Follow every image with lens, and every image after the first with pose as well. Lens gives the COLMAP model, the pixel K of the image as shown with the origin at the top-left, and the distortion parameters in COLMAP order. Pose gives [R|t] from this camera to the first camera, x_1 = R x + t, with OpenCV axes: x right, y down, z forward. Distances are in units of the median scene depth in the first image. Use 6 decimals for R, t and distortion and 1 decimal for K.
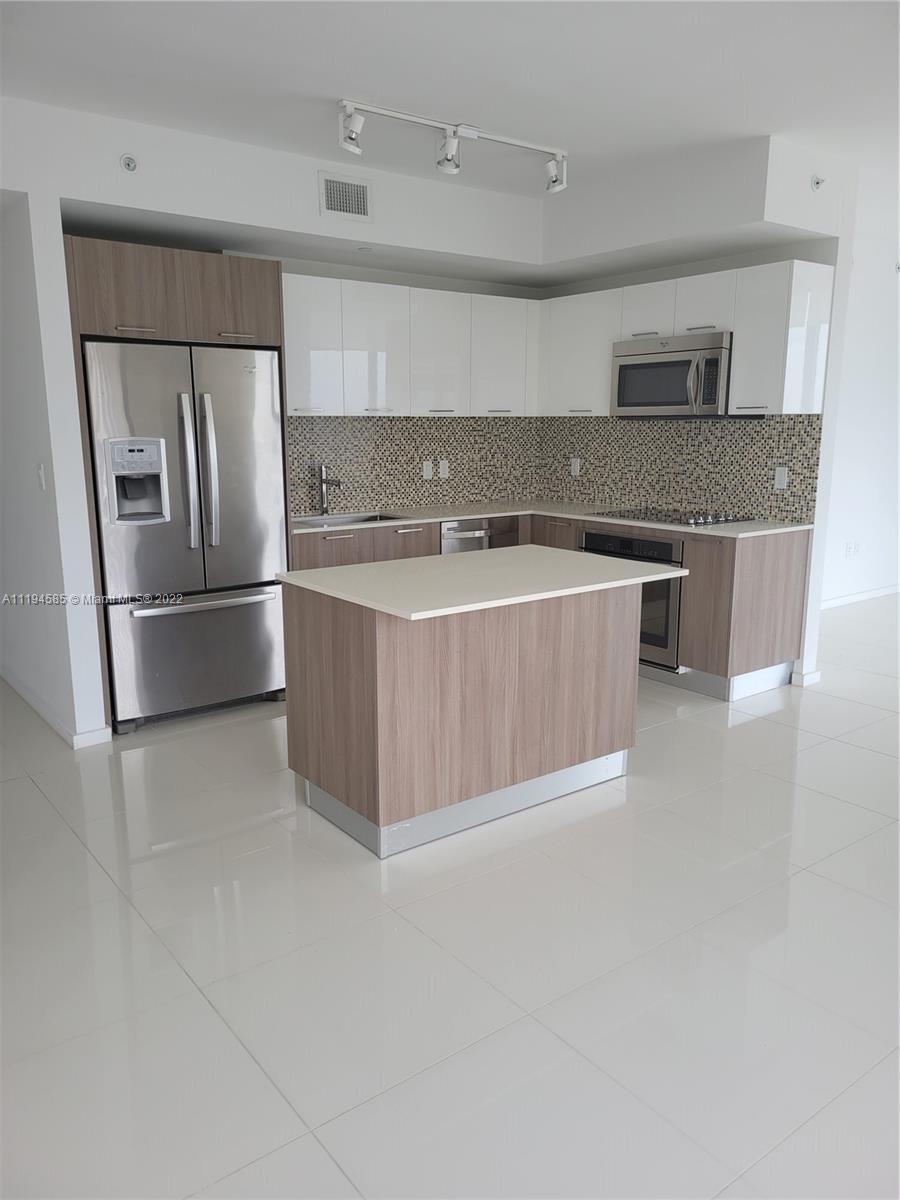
lens RADIAL K [[900.1, 0, 447.9], [0, 900.1, 601.8], [0, 0, 1]] dist [0.044772, -0.014061]
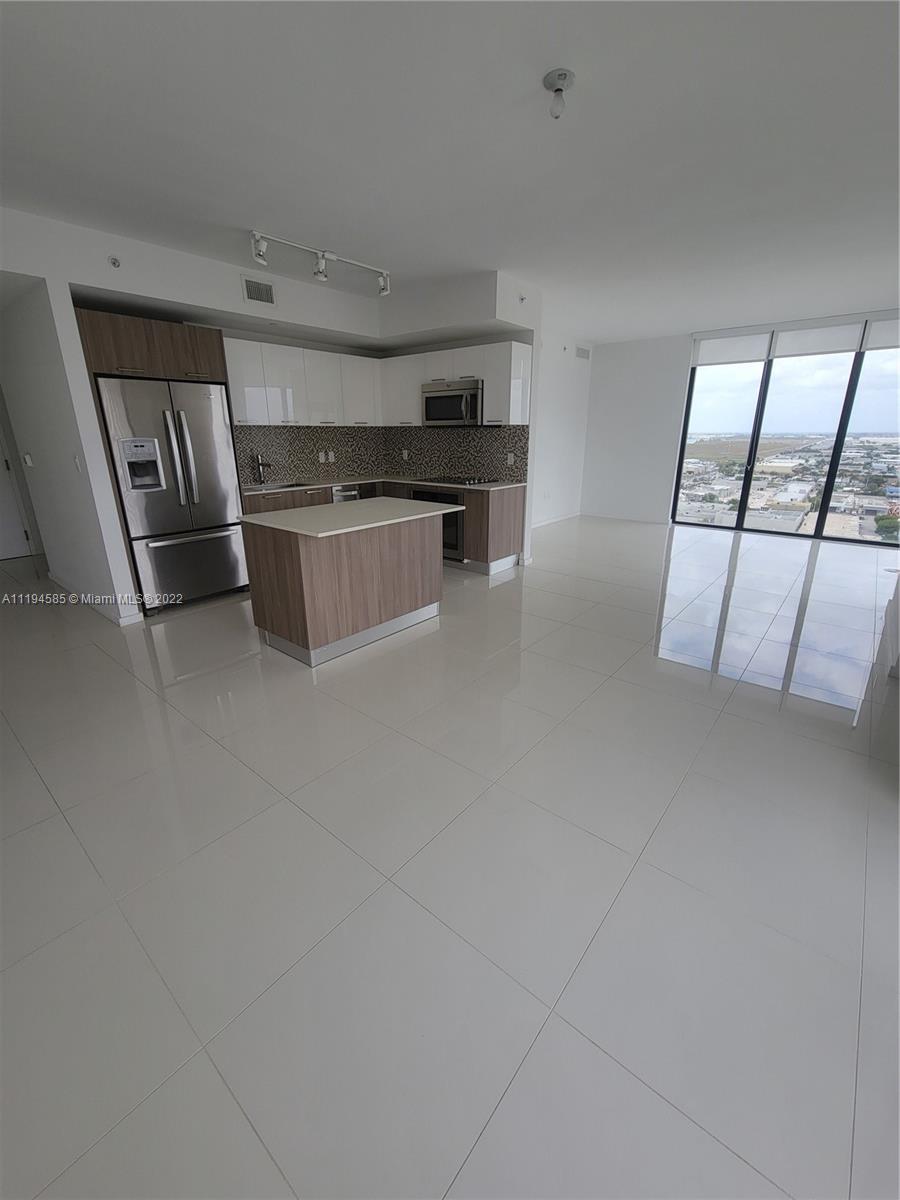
lens RADIAL K [[492.3, 0, 451.2], [0, 492.3, 589.9], [0, 0, 1]] dist [0.002440, -0.001774]
pose [[0.974566, -0.070410, 0.212750, 0.001032], [0.045978, 0.991986, 0.117684, 0.012083], [-0.219332, -0.104909, 0.969994, -0.022504]]
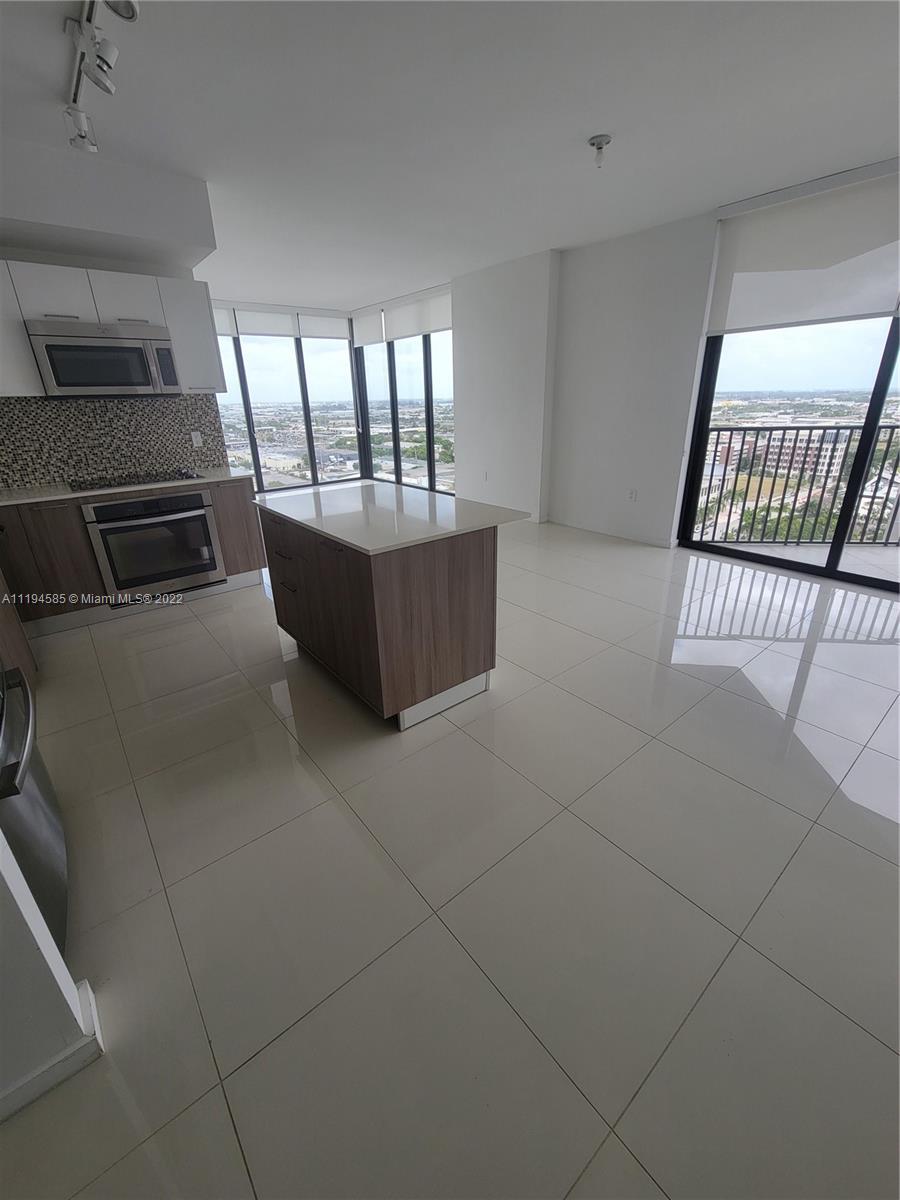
lens RADIAL K [[492.3, 0, 452.7], [0, 492.3, 593.6], [0, 0, 1]] dist [0.002440, -0.001774]
pose [[-0.037503, -0.370891, 0.927919, -0.522970], [0.219589, 0.902817, 0.369733, -0.122411], [-0.974871, 0.217627, 0.047585, 0.648354]]
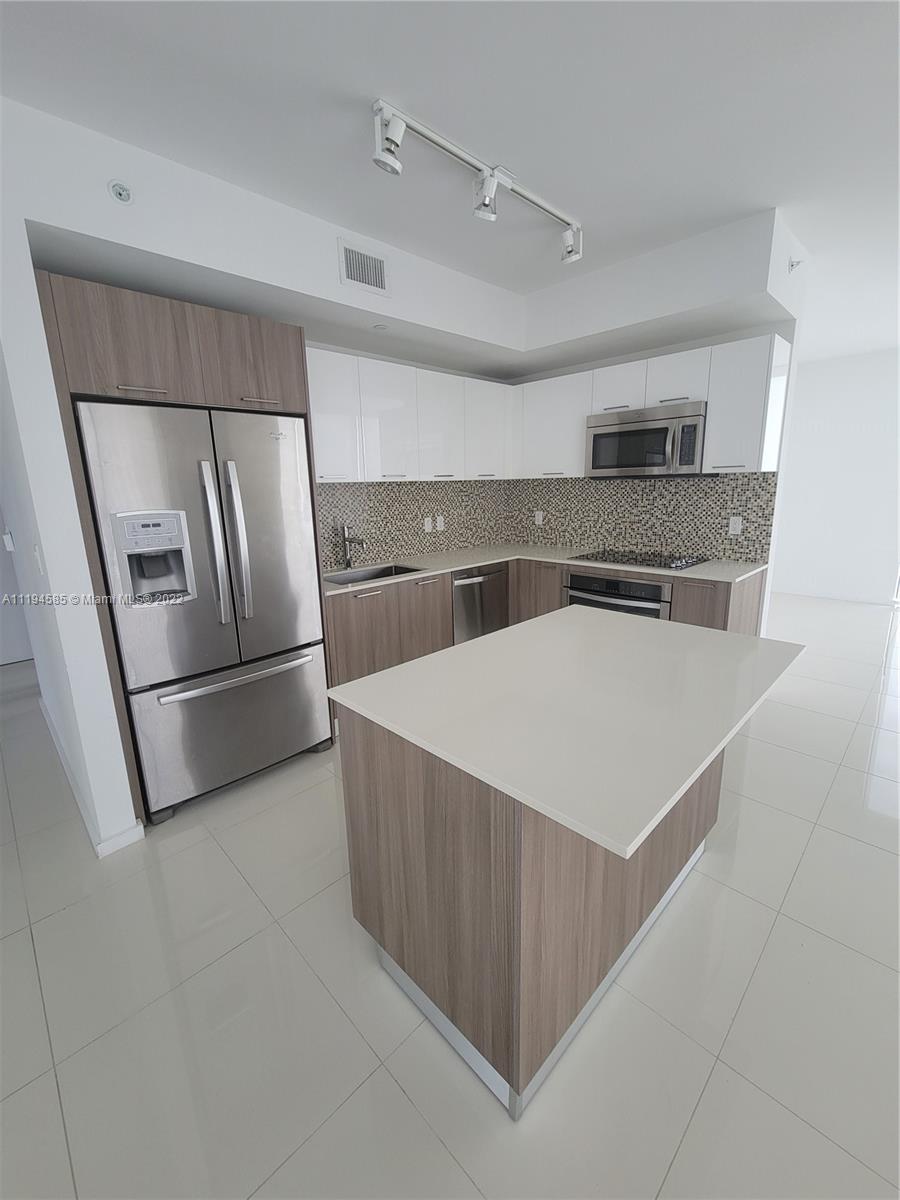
lens RADIAL K [[492.3, 0, 450.9], [0, 492.3, 590.2], [0, 0, 1]] dist [0.002440, -0.001774]
pose [[0.991536, -0.049360, 0.120082, -0.097369], [0.047759, 0.998728, 0.016173, -0.084559], [-0.120727, -0.010301, 0.992632, 0.419049]]
